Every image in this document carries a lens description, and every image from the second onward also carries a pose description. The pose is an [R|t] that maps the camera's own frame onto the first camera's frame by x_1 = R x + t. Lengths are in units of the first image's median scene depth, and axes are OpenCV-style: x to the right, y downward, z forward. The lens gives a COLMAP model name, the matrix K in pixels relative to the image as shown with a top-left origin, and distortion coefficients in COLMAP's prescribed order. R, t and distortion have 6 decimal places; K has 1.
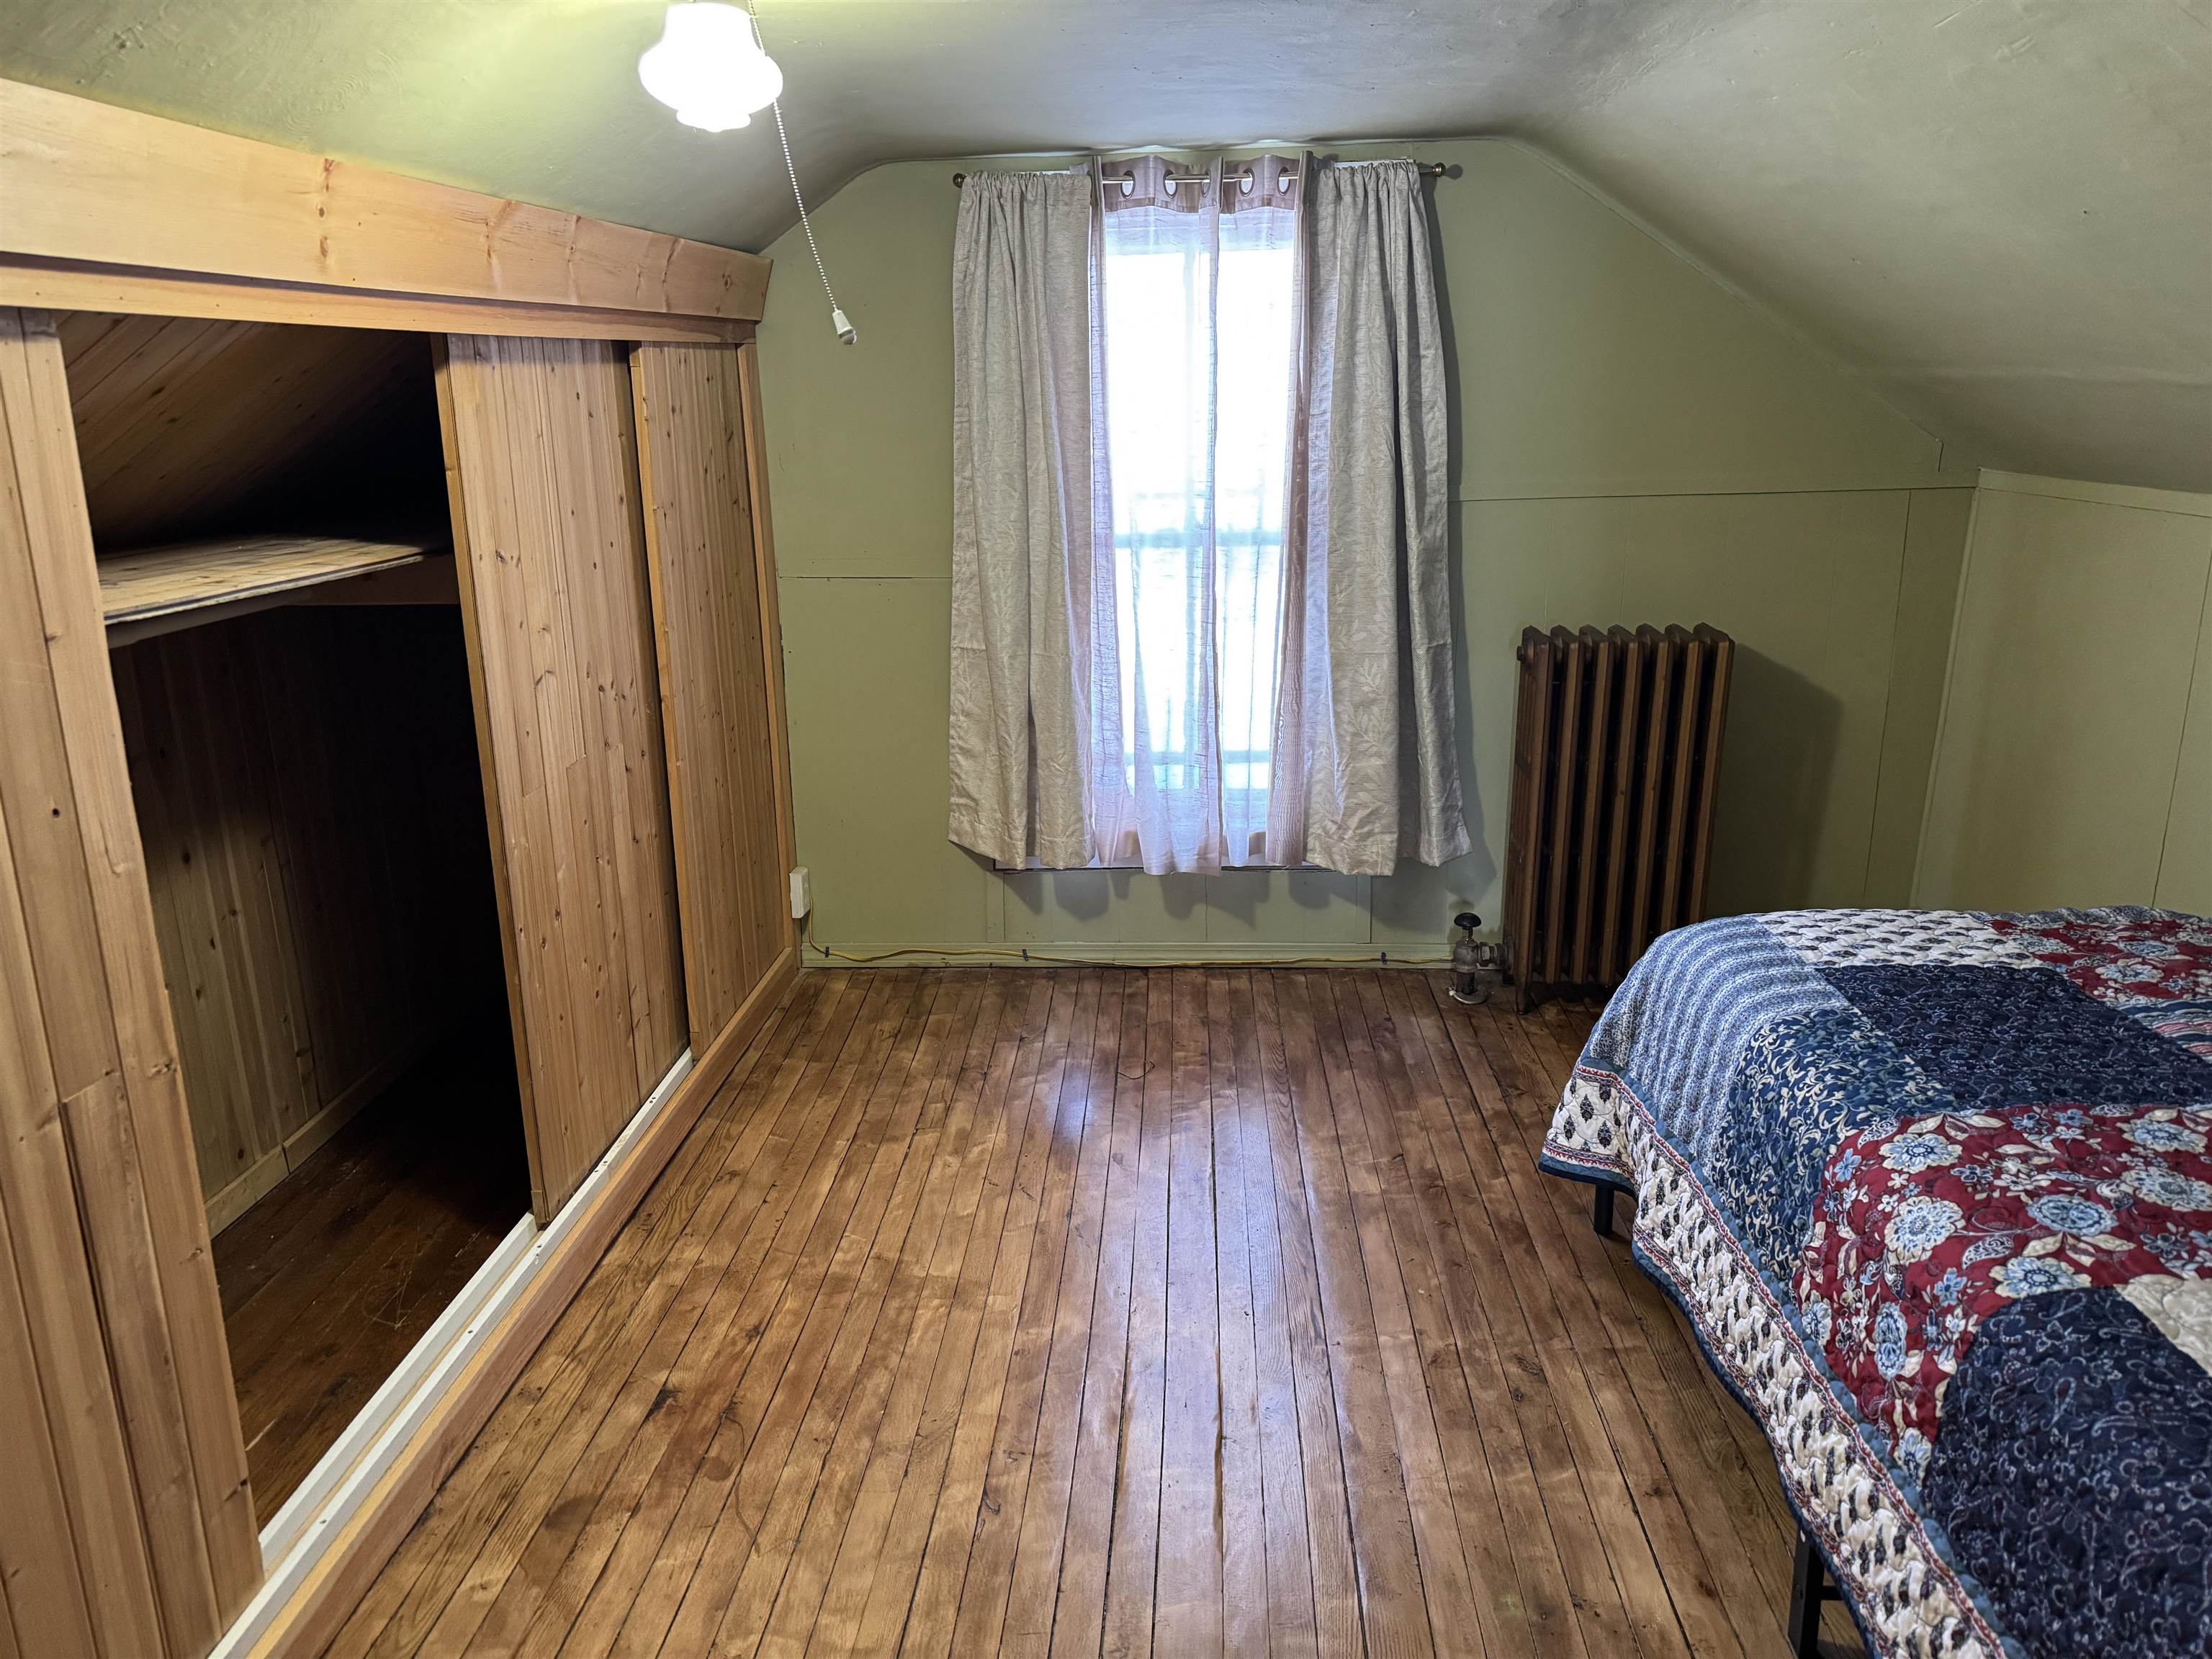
lens RADIAL K [[1557.2, 0, 1100.1], [0, 1557.2, 835.4], [0, 0, 1]] dist [0.064982, -0.077884]
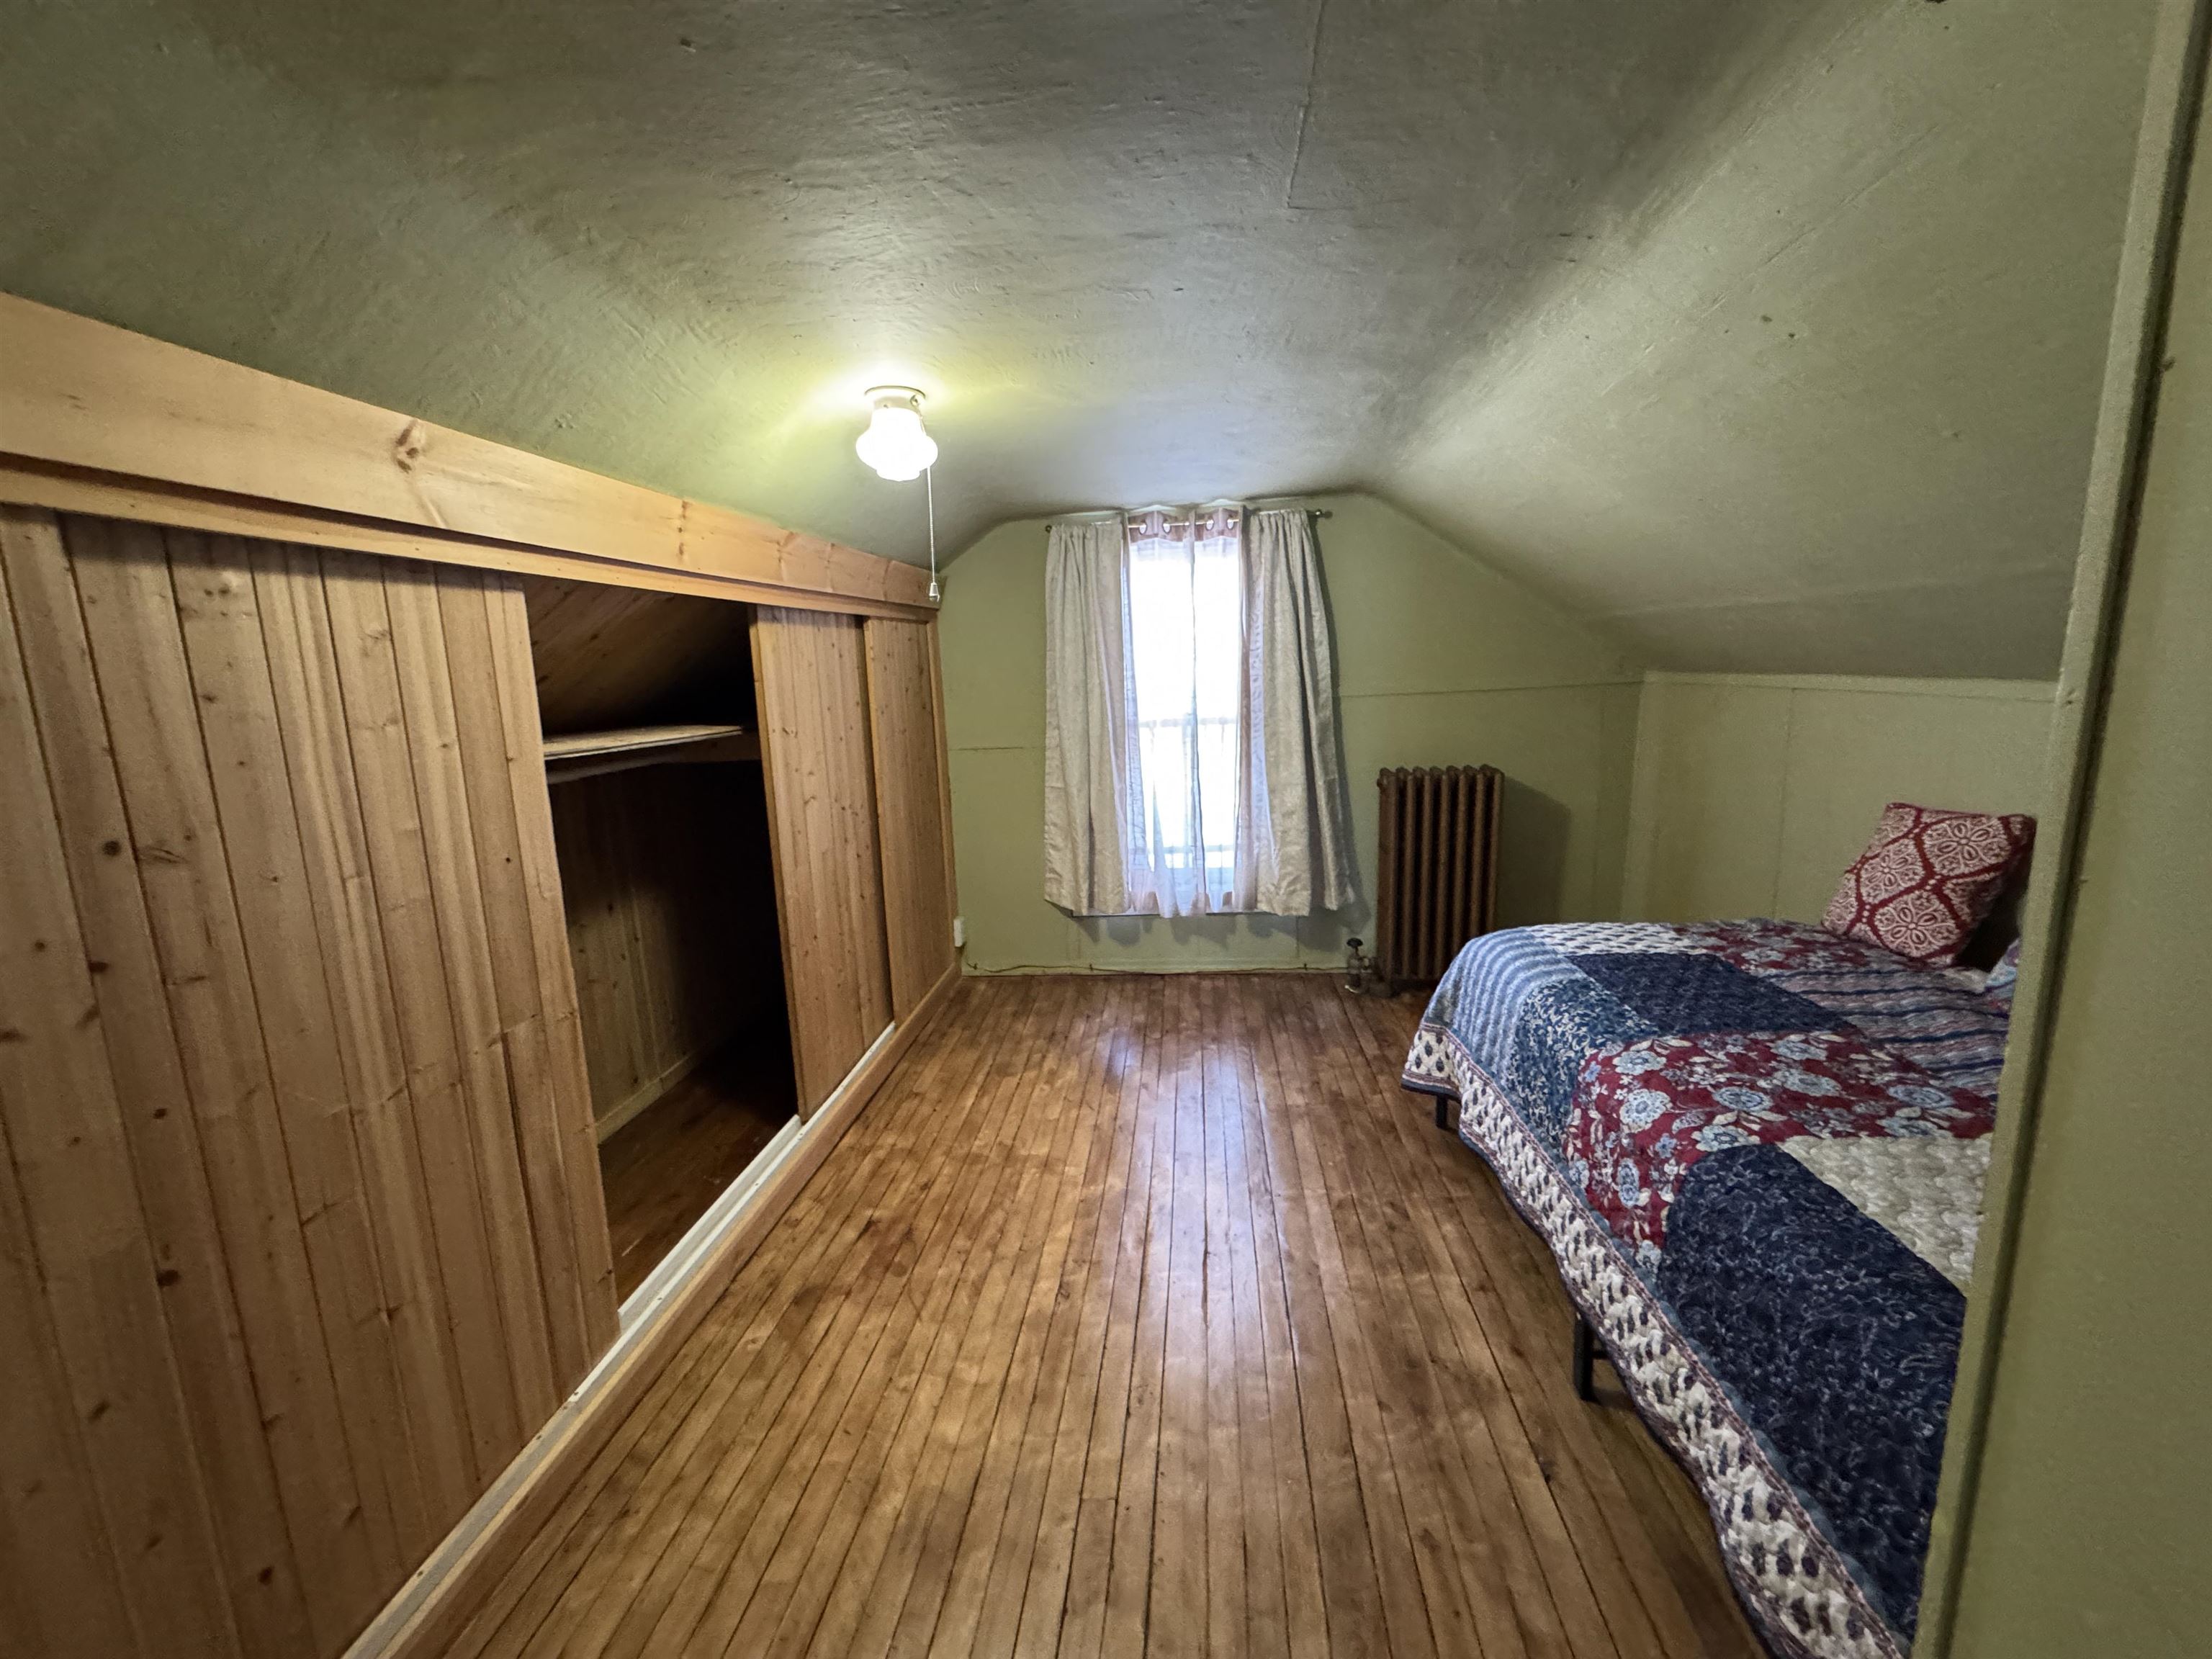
lens RADIAL K [[882.8, 0, 1099.7], [0, 882.8, 831.6], [0, 0, 1]] dist [0.002157, -0.000257]
pose [[0.998595, -0.016784, -0.050256, 0.020662], [0.011990, 0.995479, -0.094221, 0.036746], [0.051610, 0.093486, 0.994282, 0.051244]]
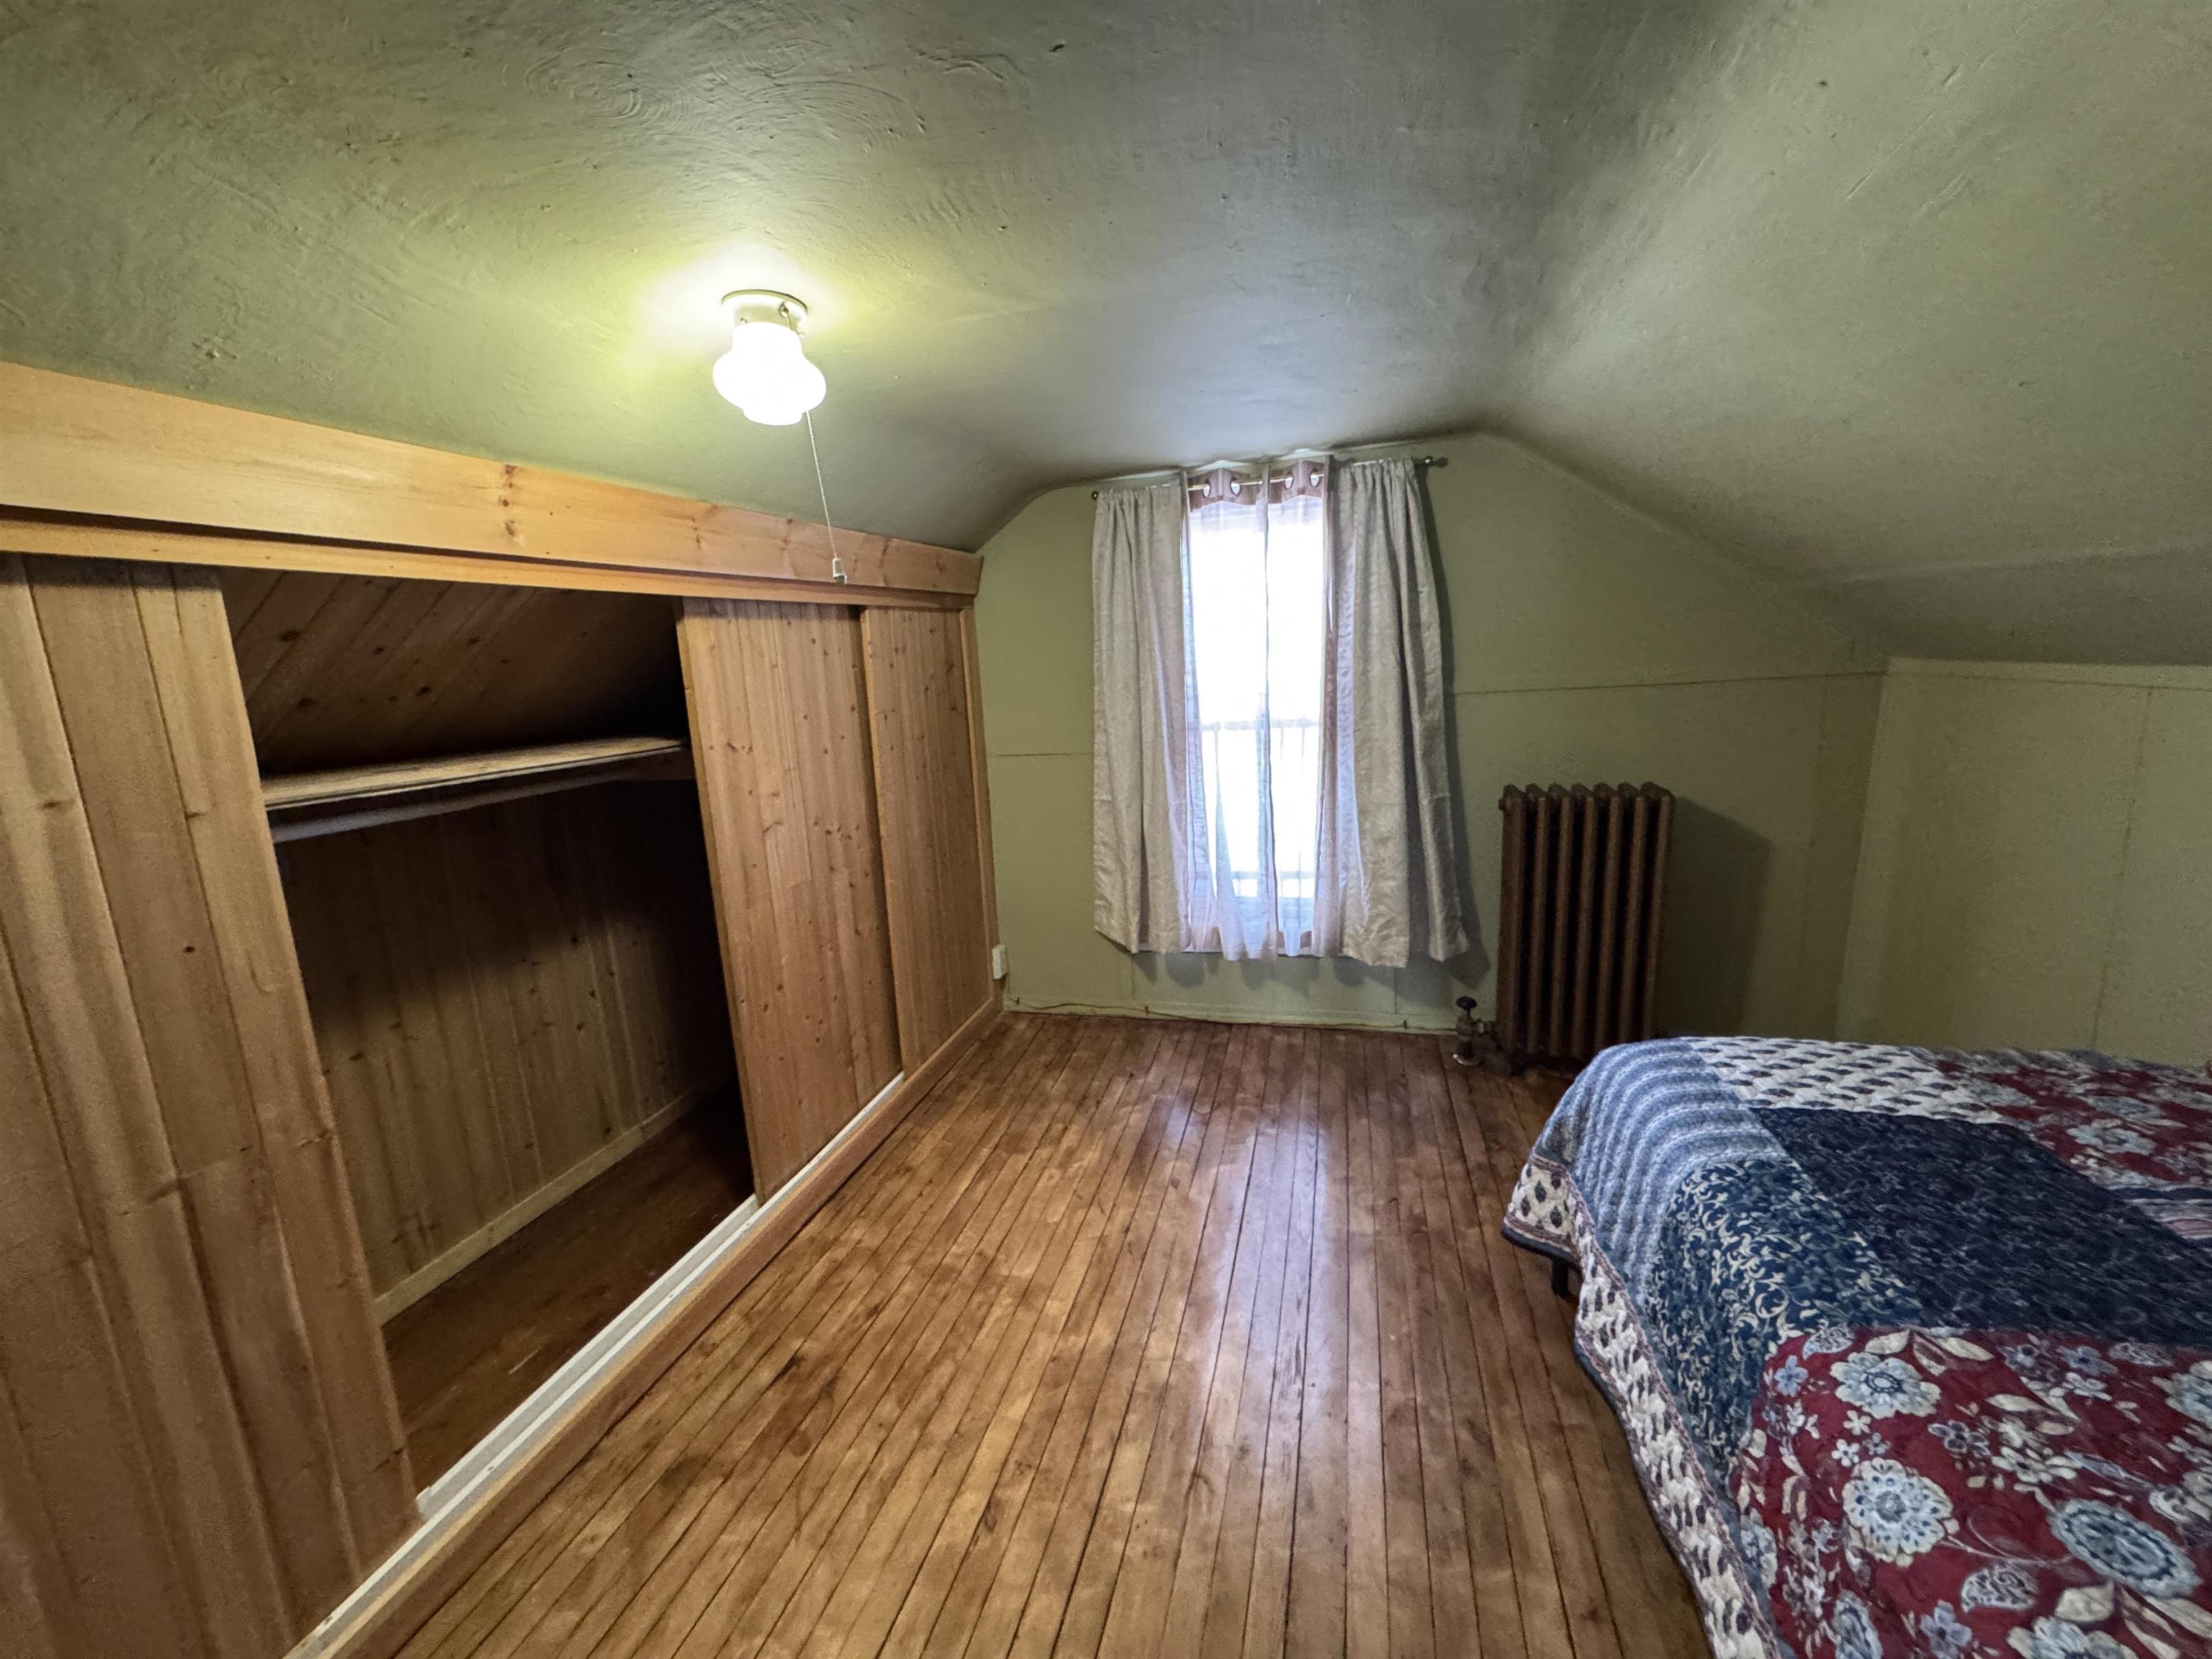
lens RADIAL K [[882.8, 0, 1100.8], [0, 882.8, 832.5], [0, 0, 1]] dist [0.002157, -0.000257]
pose [[0.977460, 0.003381, -0.211092, 0.149655], [-0.019172, 0.997162, -0.072805, -0.049526], [0.210247, 0.075211, 0.974751, 0.308254]]
